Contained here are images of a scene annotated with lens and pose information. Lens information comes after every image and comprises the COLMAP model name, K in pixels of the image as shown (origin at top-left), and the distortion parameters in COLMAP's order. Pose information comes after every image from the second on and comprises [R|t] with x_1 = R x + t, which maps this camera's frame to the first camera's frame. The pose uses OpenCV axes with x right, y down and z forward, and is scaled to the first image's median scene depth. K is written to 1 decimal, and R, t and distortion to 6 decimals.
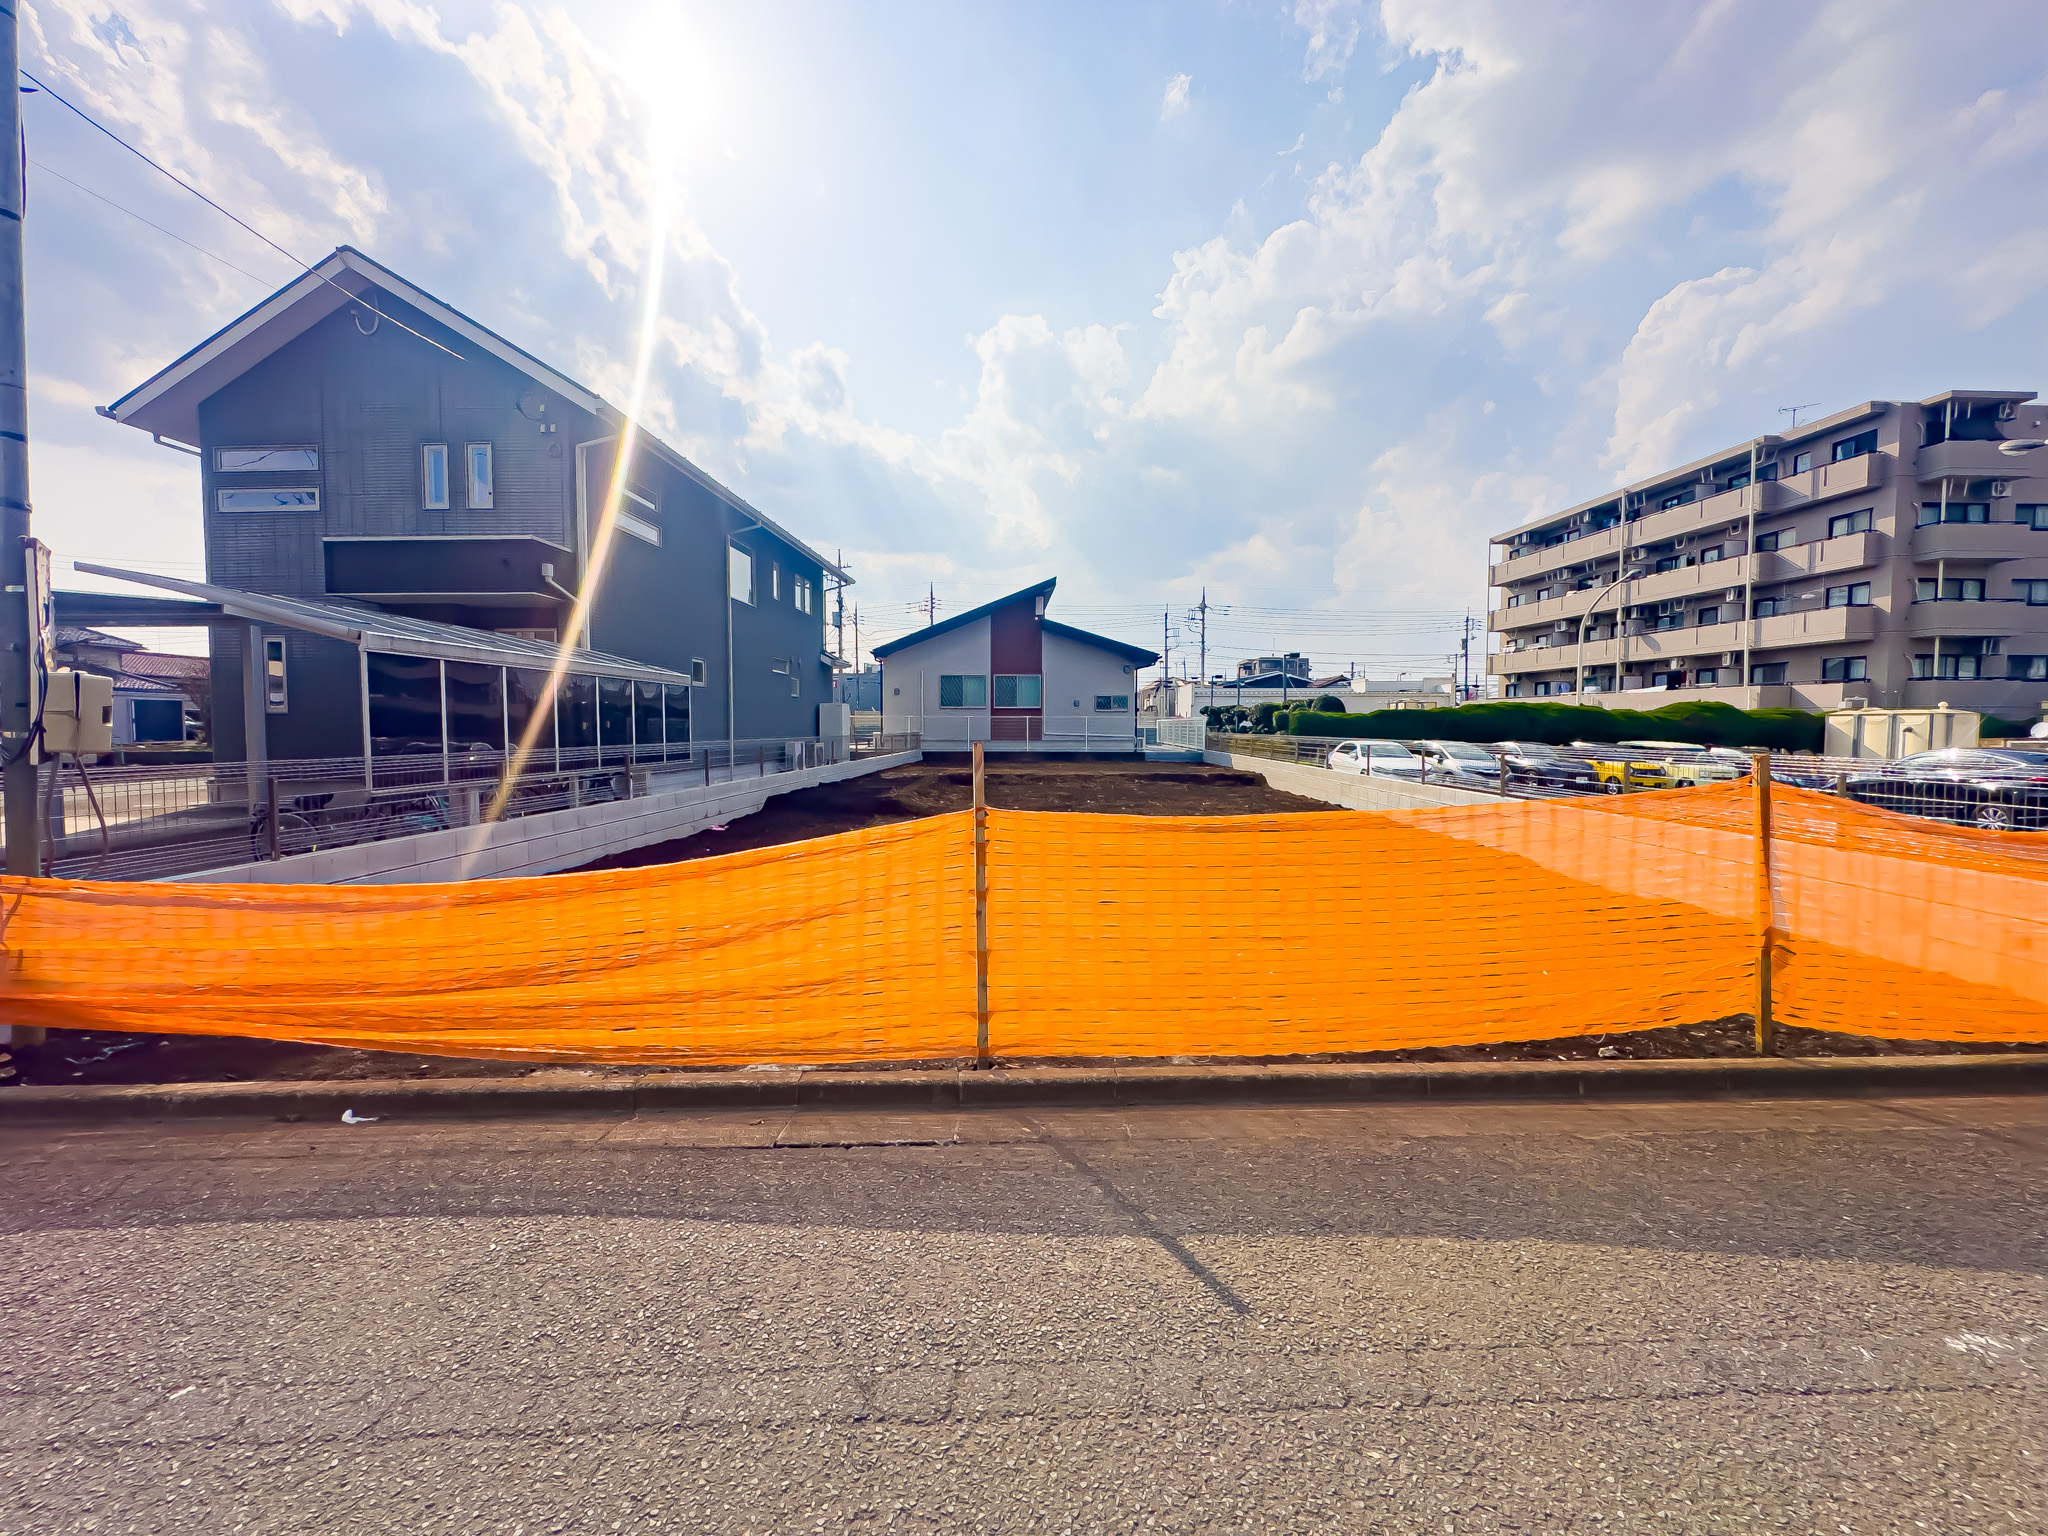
lens RADIAL K [[823.6, 0, 1026.4], [0, 823.6, 760.1], [0, 0, 1]] dist [-0.004747, 0.000891]
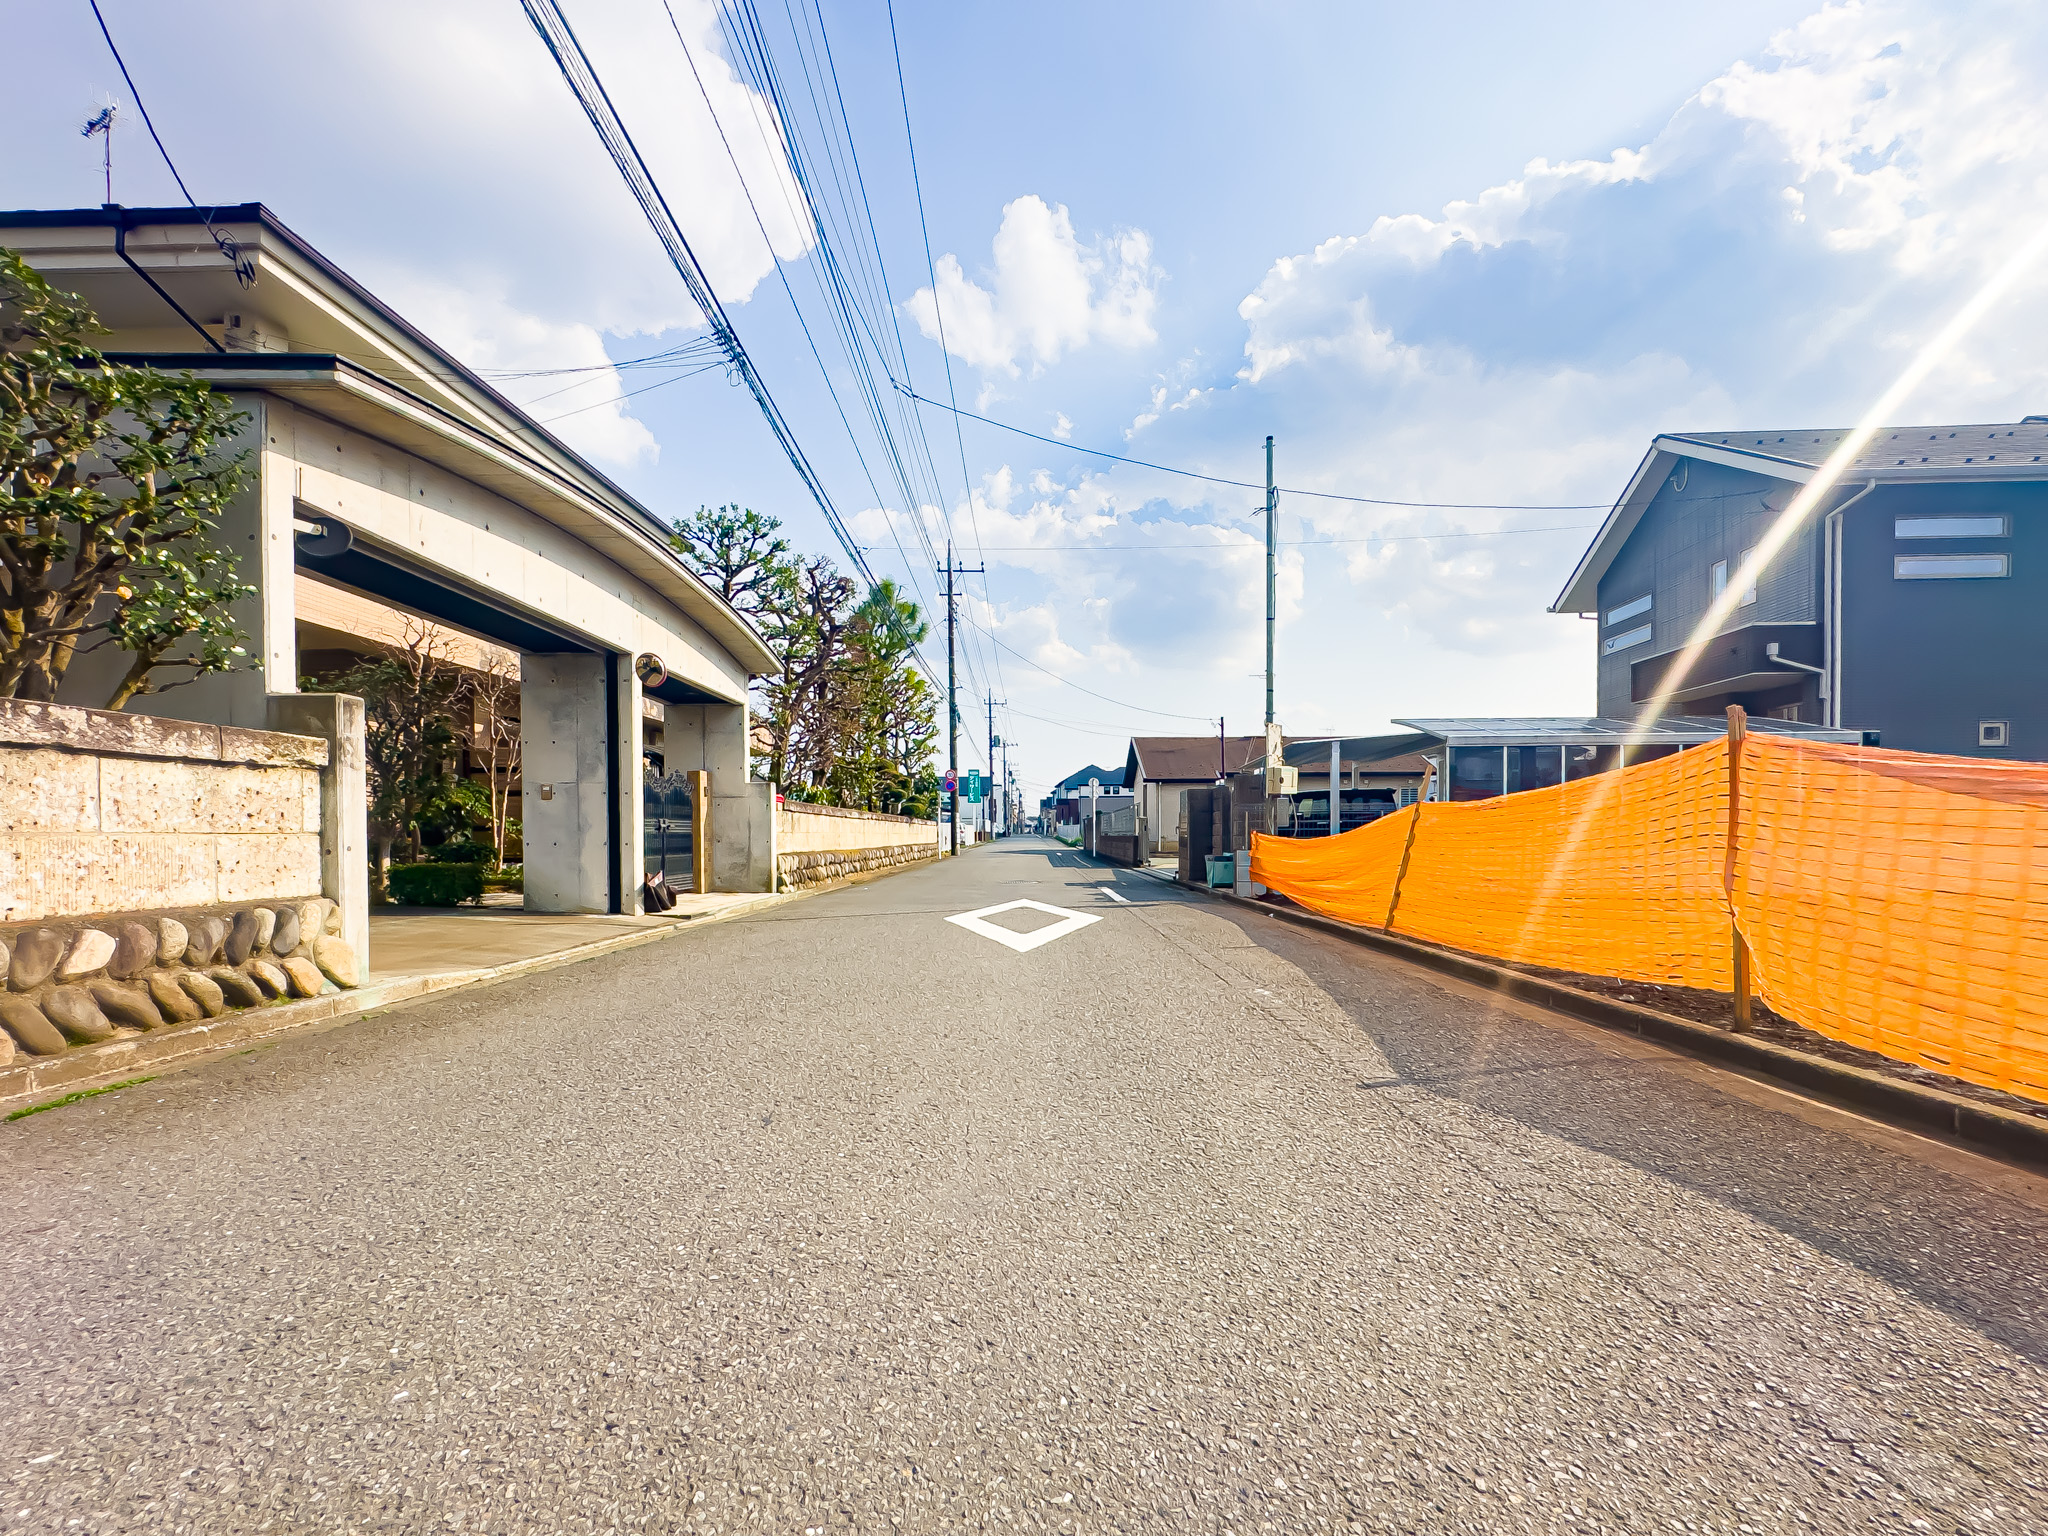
lens RADIAL K [[823.6, 0, 1035.1], [0, 823.6, 874.5], [0, 0, 1]] dist [-0.004747, 0.000891]
pose [[-0.028888, 0.049058, -0.998378, 0.194129], [-0.038212, 0.998011, 0.050146, 0.017317], [0.998852, 0.039599, -0.026955, 0.022867]]
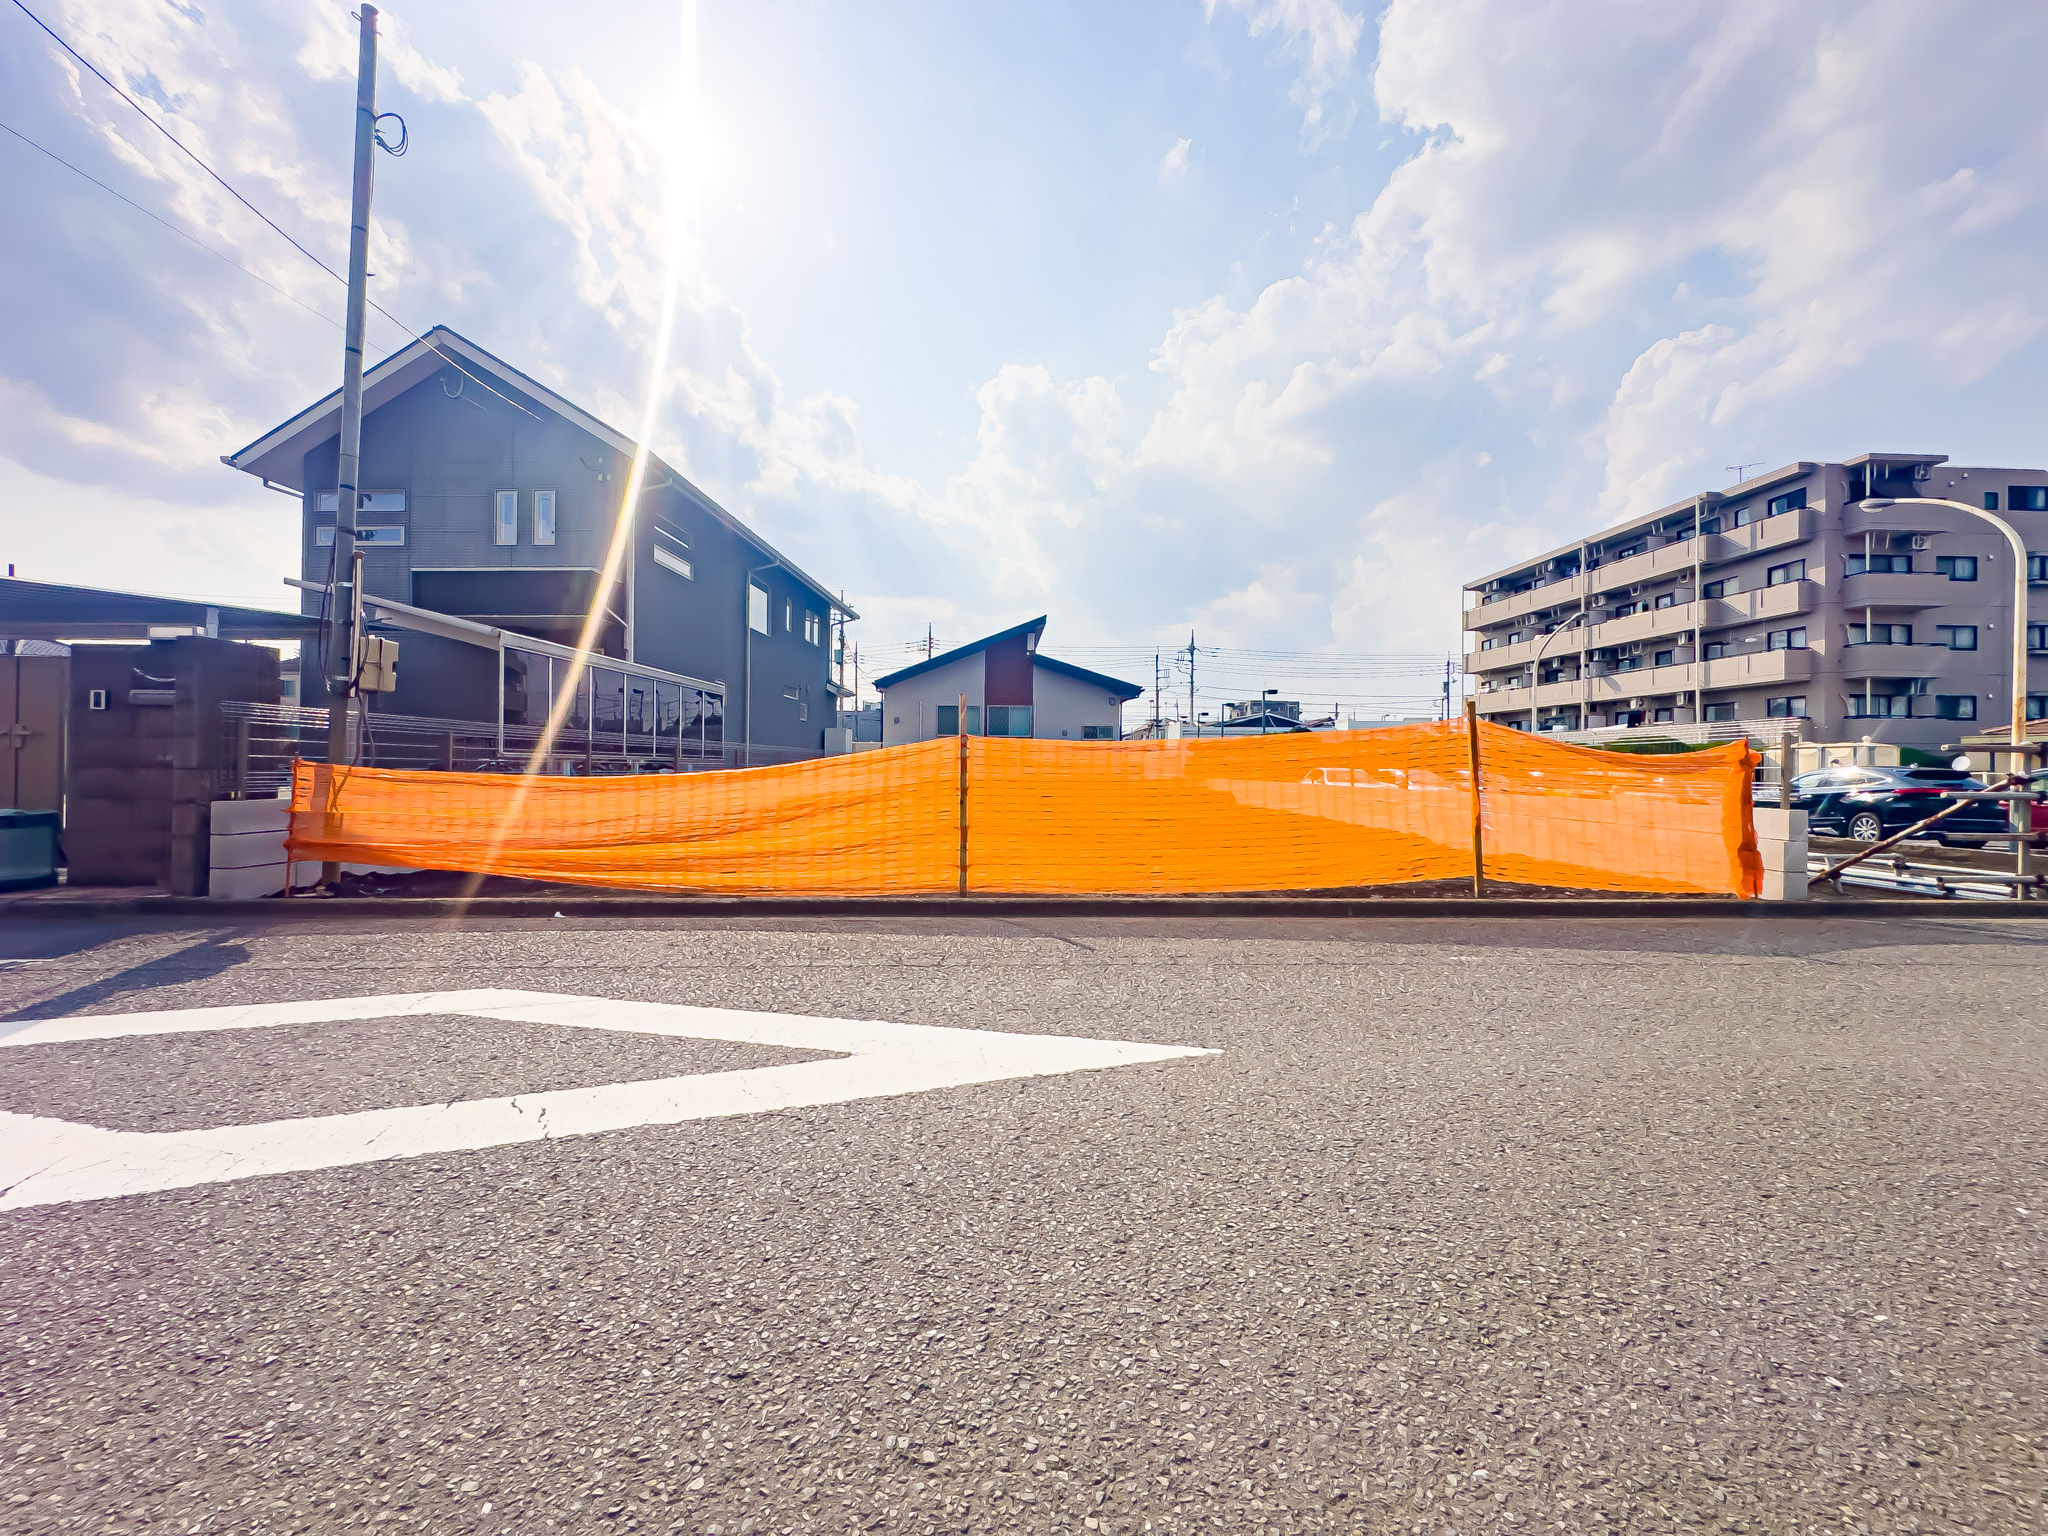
lens RADIAL K [[823.6, 0, 1029.1], [0, 823.6, 760.8], [0, 0, 1]] dist [-0.004747, 0.000891]
pose [[0.999941, 0.008750, 0.006394, 0.006164], [-0.008419, 0.998712, -0.050037, 0.019773], [-0.006824, 0.049980, 0.998727, -0.057122]]
